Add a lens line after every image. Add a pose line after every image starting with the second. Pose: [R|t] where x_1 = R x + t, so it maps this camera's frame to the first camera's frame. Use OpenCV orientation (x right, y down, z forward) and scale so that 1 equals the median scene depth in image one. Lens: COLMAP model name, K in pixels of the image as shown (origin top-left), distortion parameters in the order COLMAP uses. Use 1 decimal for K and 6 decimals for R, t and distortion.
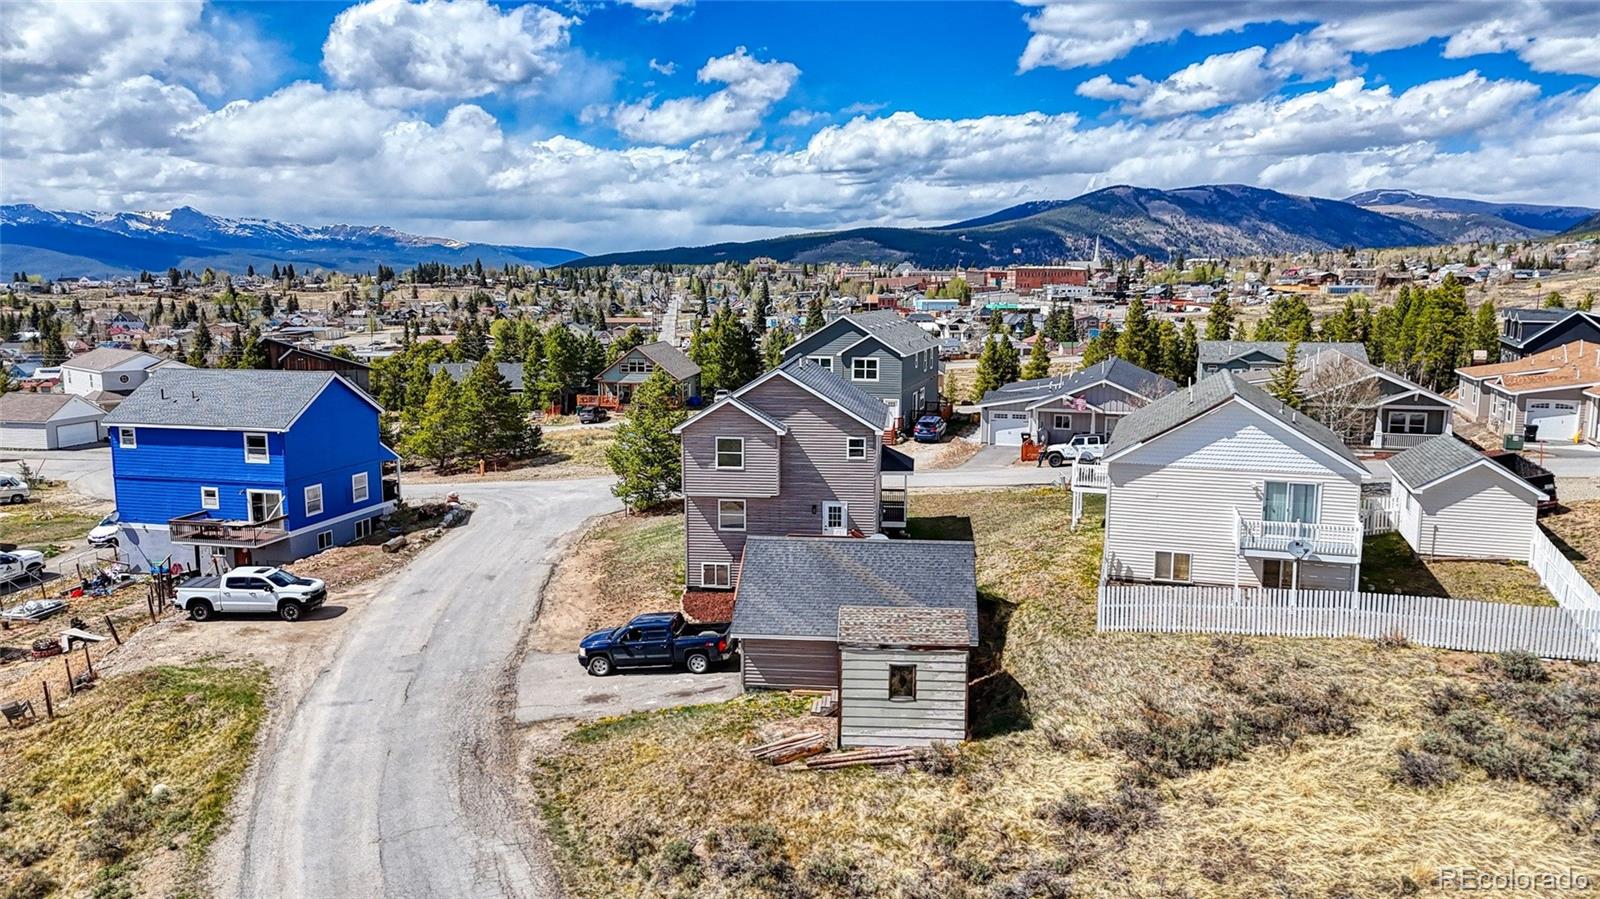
lens RADIAL K [[1179.8, 0, 804.1], [0, 1179.8, 438.4], [0, 0, 1]] dist [0.080614, -0.076120]
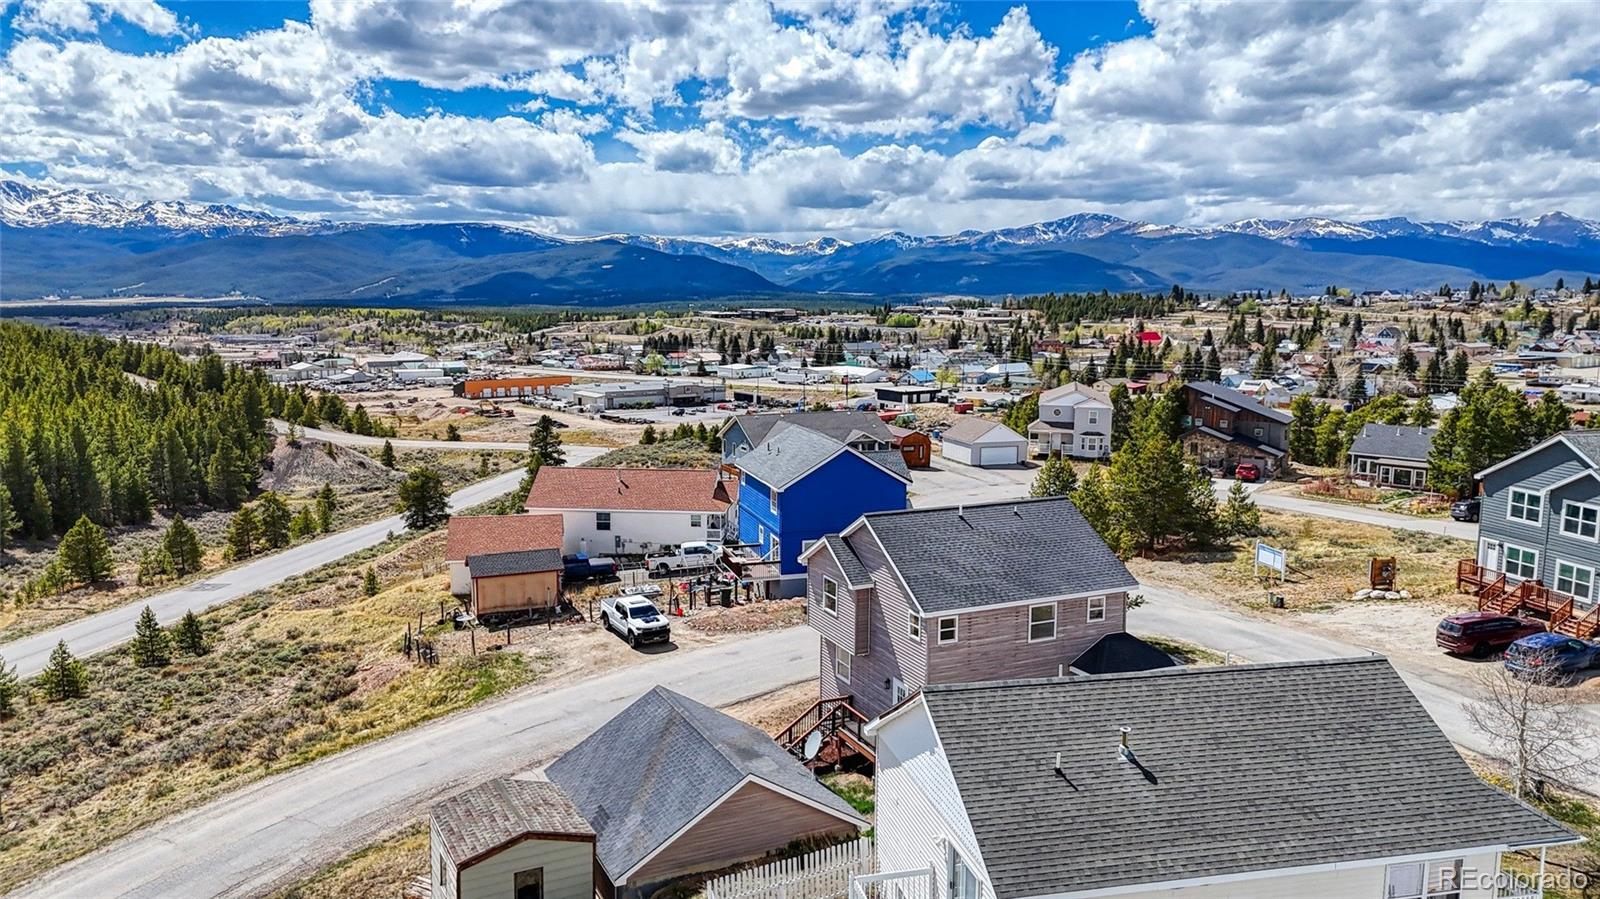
lens RADIAL K [[1179.8, 0, 806.1], [0, 1179.8, 449.3], [0, 0, 1]] dist [0.080614, -0.076120]
pose [[0.517091, 0.126071, -0.846595, 0.578586], [-0.123484, 0.989734, 0.071964, -0.137689], [0.846976, 0.067329, 0.527350, 0.411373]]
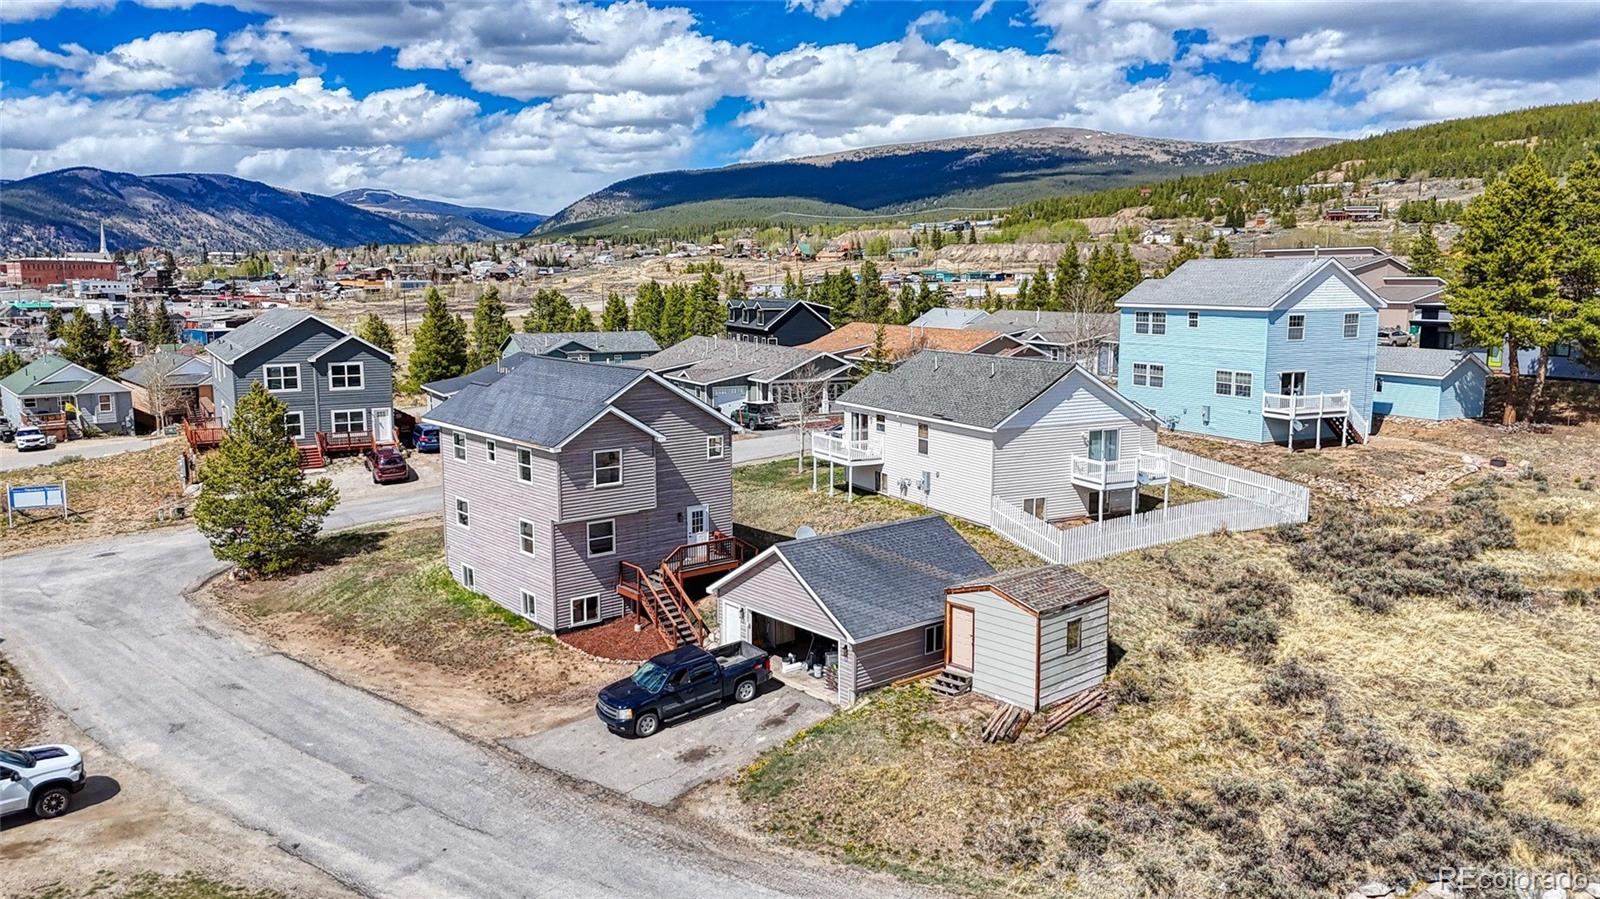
lens RADIAL K [[1179.8, 0, 803.7], [0, 1179.8, 443.9], [0, 0, 1]] dist [0.080614, -0.076120]
pose [[0.702910, -0.105702, 0.703381, -0.487549], [0.099628, 0.993779, 0.049781, -0.029330], [-0.704267, 0.035085, 0.709068, 0.222944]]
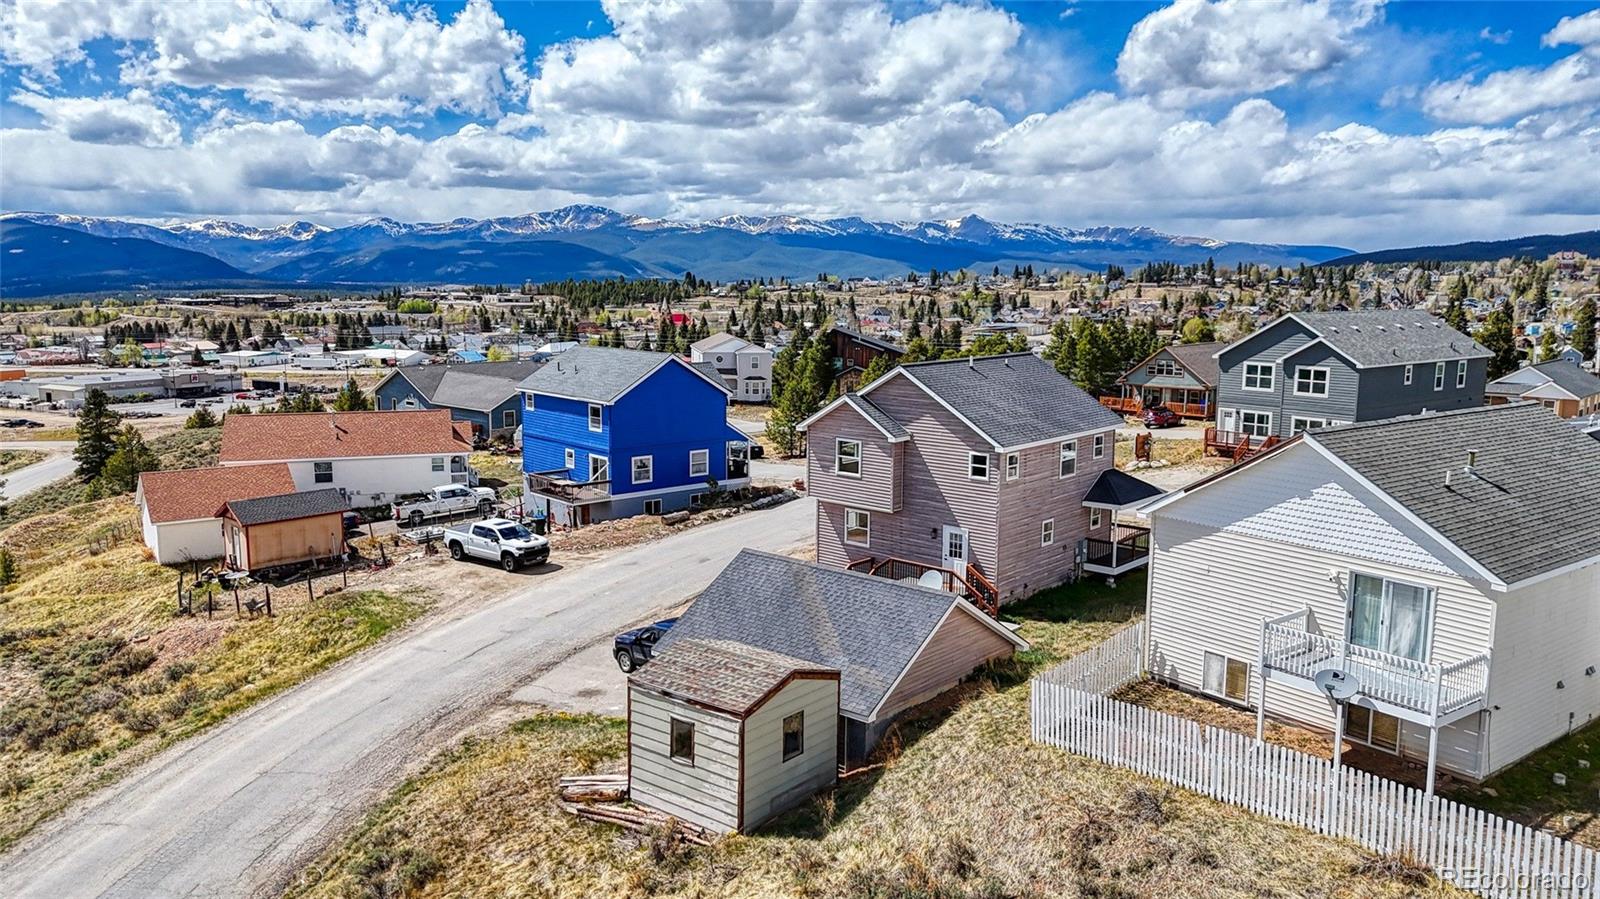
lens RADIAL K [[1179.8, 0, 804.6], [0, 1179.8, 453.5], [0, 0, 1]] dist [0.080614, -0.076120]
pose [[0.818421, 0.091322, -0.567316, 0.345315], [-0.084387, 0.995687, 0.038539, -0.018343], [0.568389, 0.016333, 0.822598, 0.210282]]
